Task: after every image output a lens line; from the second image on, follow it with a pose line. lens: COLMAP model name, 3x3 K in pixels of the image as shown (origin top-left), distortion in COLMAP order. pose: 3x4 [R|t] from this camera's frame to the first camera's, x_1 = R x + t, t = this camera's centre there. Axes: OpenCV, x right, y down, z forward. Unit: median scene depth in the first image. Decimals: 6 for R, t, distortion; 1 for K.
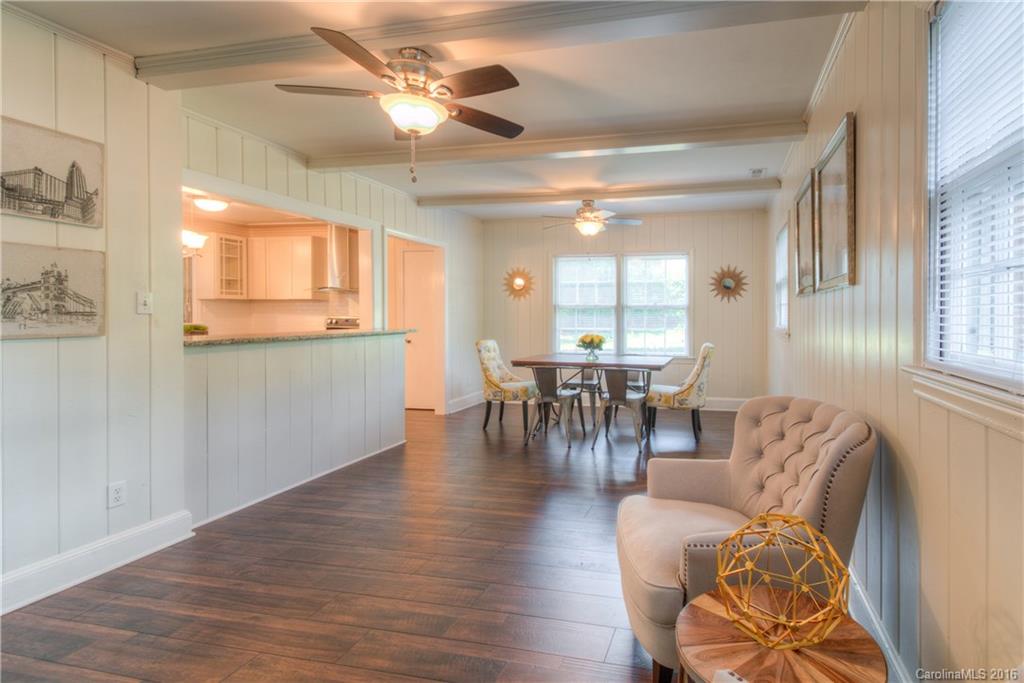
lens RADIAL K [[480.0, 0, 617.2], [0, 480.0, 323.3], [0, 0, 1]] dist [0.019681, -0.009284]
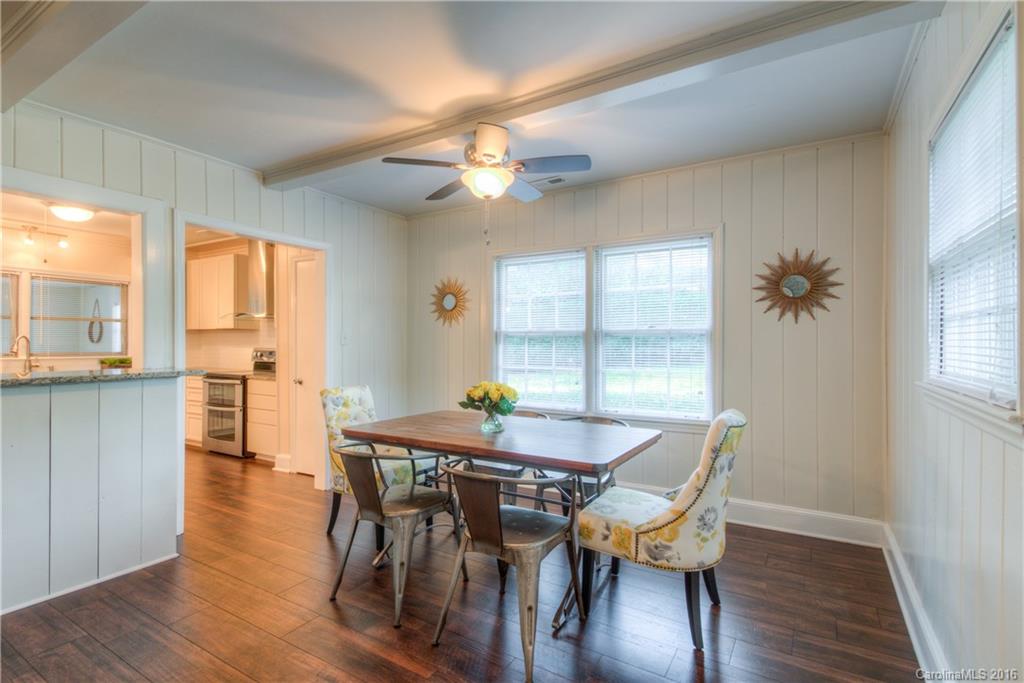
lens RADIAL K [[480.0, 0, 512.9], [0, 480.0, 345.3], [0, 0, 1]] dist [0.019681, -0.009284]
pose [[0.941286, -0.000468, -0.337609, 0.116884], [-0.006797, 0.999770, -0.020335, -0.006892], [0.337541, 0.021436, 0.941067, 0.403459]]
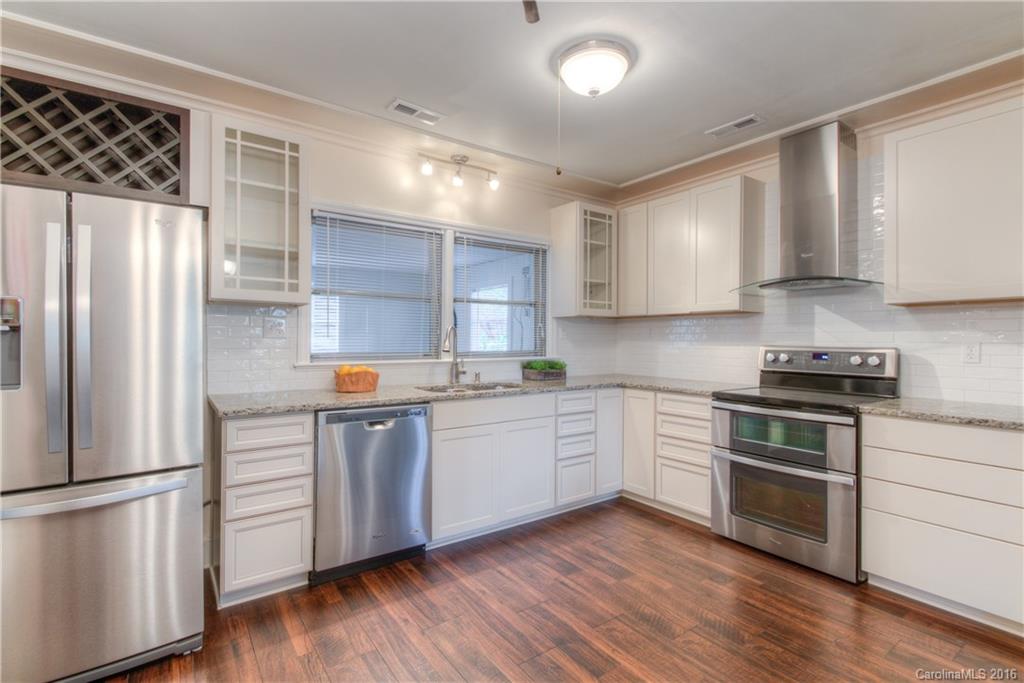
lens RADIAL K [[480.0, 0, 521.8], [0, 480.0, 341.2], [0, 0, 1]] dist [0.019681, -0.009284]
pose [[0.734972, -0.001302, -0.678096, -0.507867], [-0.013814, 0.999762, -0.016892, -0.009859], [0.677956, 0.021783, 0.734779, 0.556448]]
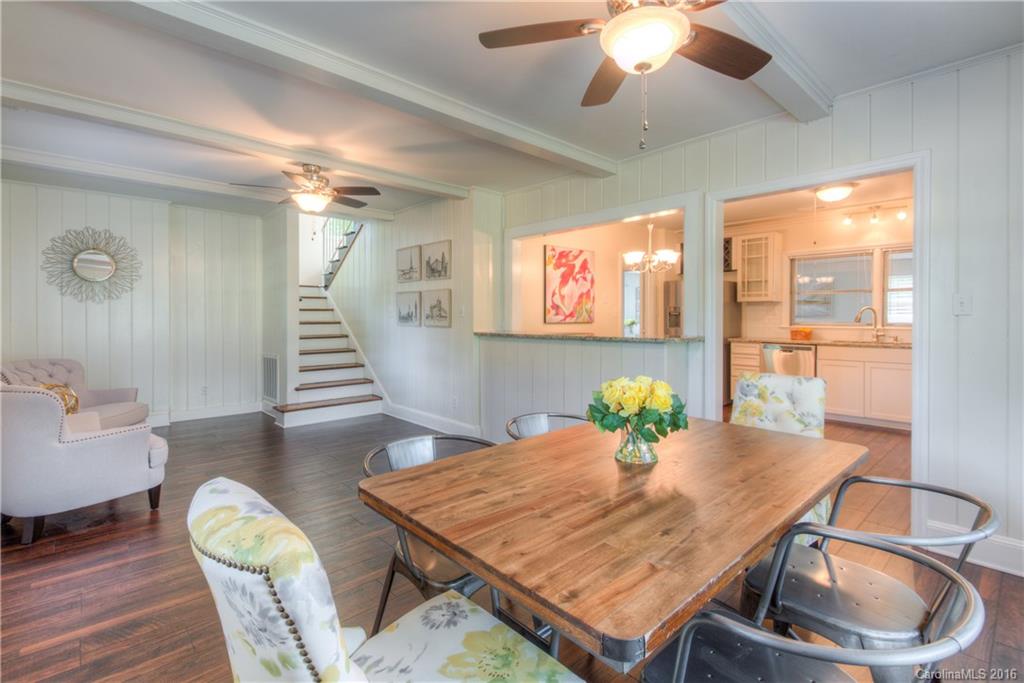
lens RADIAL K [[480.0, 0, 501.5], [0, 480.0, 322.1], [0, 0, 1]] dist [0.019681, -0.009284]
pose [[-0.592565, 0.009233, -0.805469, 0.196399], [-0.014110, 0.999662, 0.021839, -0.016342], [0.805399, 0.024306, -0.592235, 0.868568]]
